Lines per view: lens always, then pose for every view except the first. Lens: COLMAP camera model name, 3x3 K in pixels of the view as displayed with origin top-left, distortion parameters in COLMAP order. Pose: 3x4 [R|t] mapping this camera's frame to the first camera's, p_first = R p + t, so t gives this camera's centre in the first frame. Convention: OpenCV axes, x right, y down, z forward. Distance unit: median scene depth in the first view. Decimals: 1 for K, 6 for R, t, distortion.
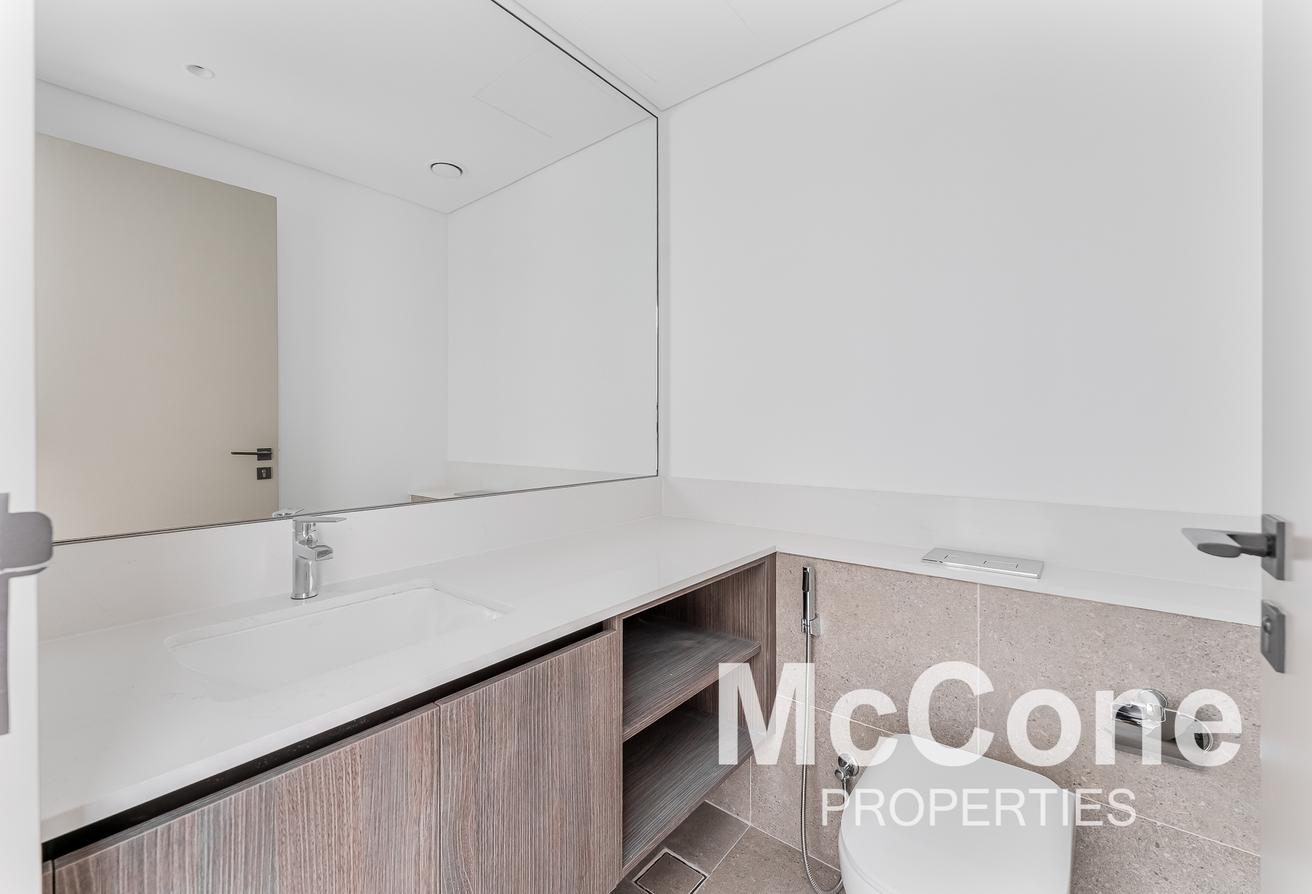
lens RADIAL K [[537.2, 0, 649.7], [0, 537.2, 435.5], [0, 0, 1]] dist [-0.000292, -0.000054]
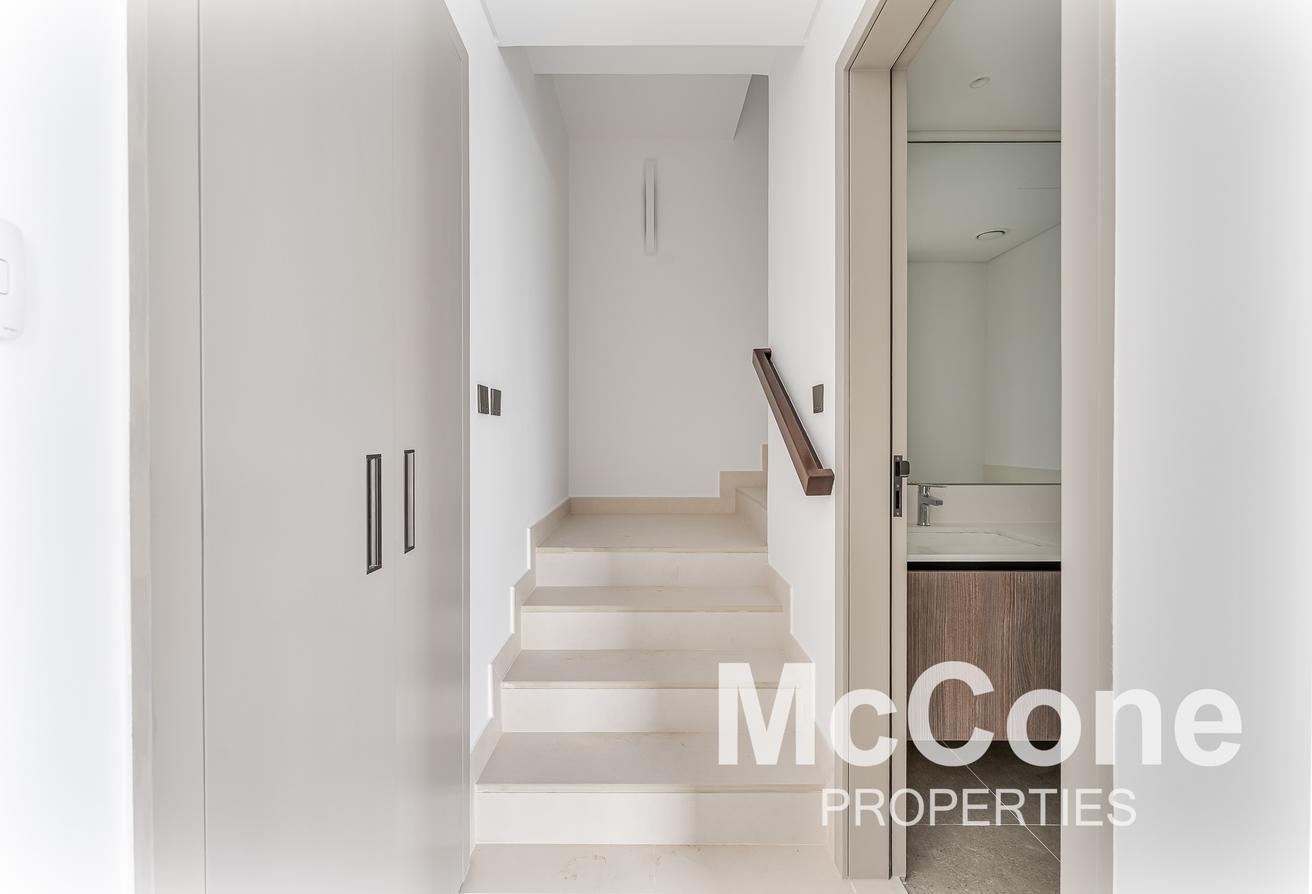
lens RADIAL K [[537.2, 0, 644.0], [0, 537.2, 444.1], [0, 0, 1]] dist [-0.000292, -0.000054]
pose [[0.627230, 0.006043, -0.778811, 0.322855], [-0.008662, 0.999962, 0.000782, 0.020383], [0.778786, 0.006255, 0.627259, -1.412435]]
